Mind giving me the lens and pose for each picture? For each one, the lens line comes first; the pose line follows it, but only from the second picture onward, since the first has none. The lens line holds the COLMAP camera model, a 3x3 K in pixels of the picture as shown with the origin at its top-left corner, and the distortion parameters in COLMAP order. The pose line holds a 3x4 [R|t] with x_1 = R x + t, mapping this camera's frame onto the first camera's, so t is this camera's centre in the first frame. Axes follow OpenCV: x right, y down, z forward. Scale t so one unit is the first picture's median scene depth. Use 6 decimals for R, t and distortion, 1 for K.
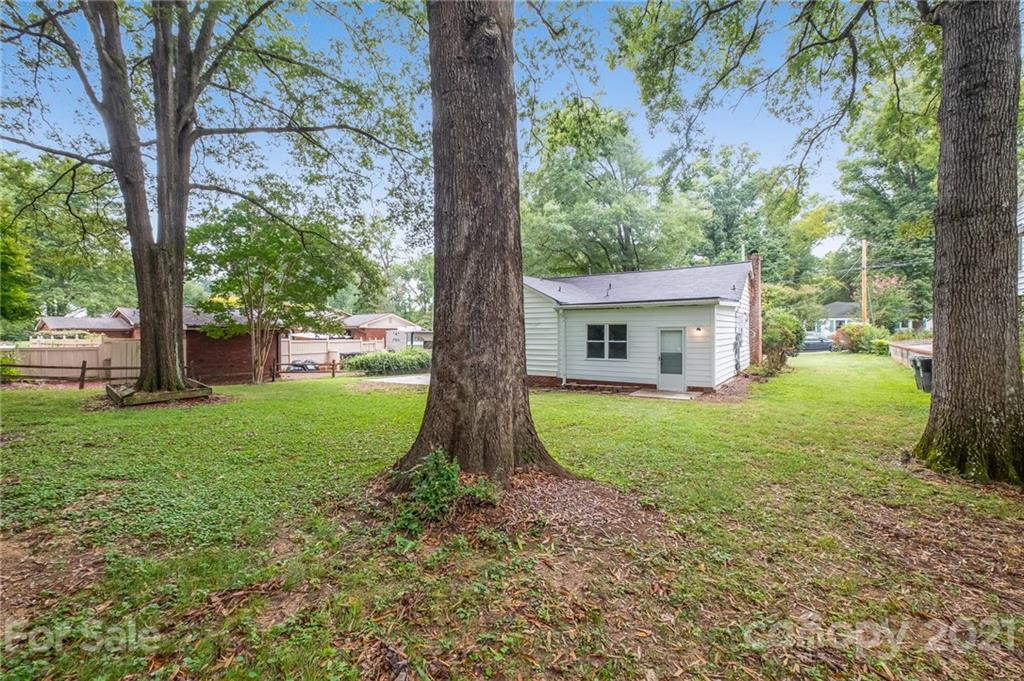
lens RADIAL K [[445.3, 0, 510.4], [0, 445.3, 342.5], [0, 0, 1]] dist [0.001744, 0.000210]
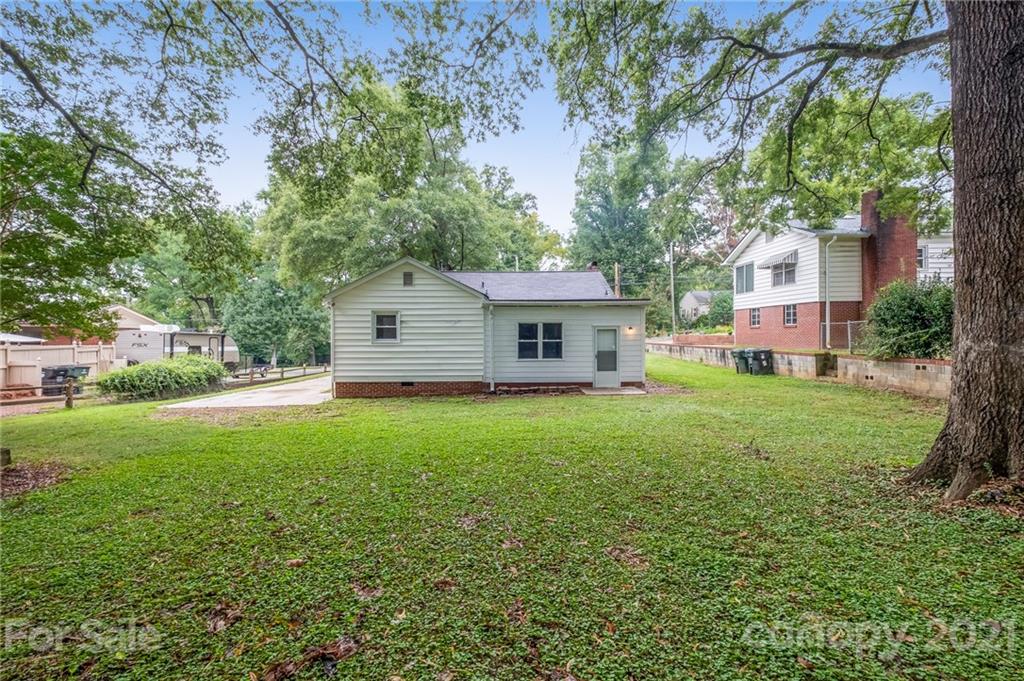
lens RADIAL K [[445.3, 0, 513.6], [0, 445.3, 337.1], [0, 0, 1]] dist [0.001744, 0.000210]
pose [[0.805626, -0.002861, 0.592417, -0.386563], [0.015745, 0.999739, -0.016583, 0.004563], [-0.592215, 0.022688, 0.805460, 0.259930]]
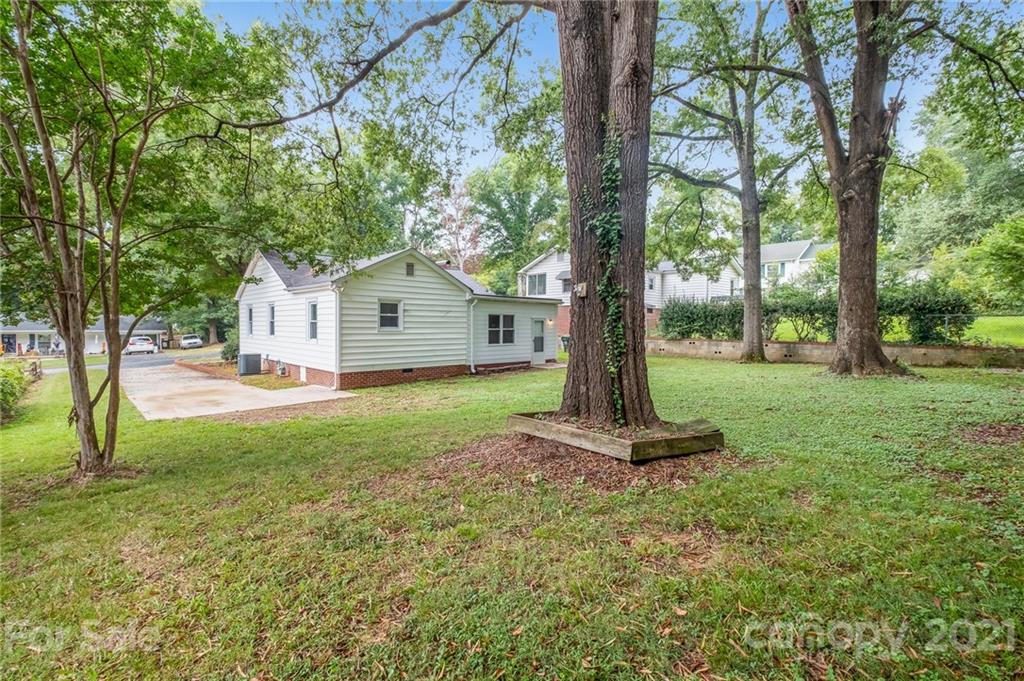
lens RADIAL K [[445.3, 0, 507.5], [0, 445.3, 334.6], [0, 0, 1]] dist [0.001744, 0.000210]
pose [[0.202266, -0.014996, 0.979216, -0.913260], [0.020496, 0.999729, 0.011077, -0.000639], [-0.979116, 0.017830, 0.202518, 0.731083]]
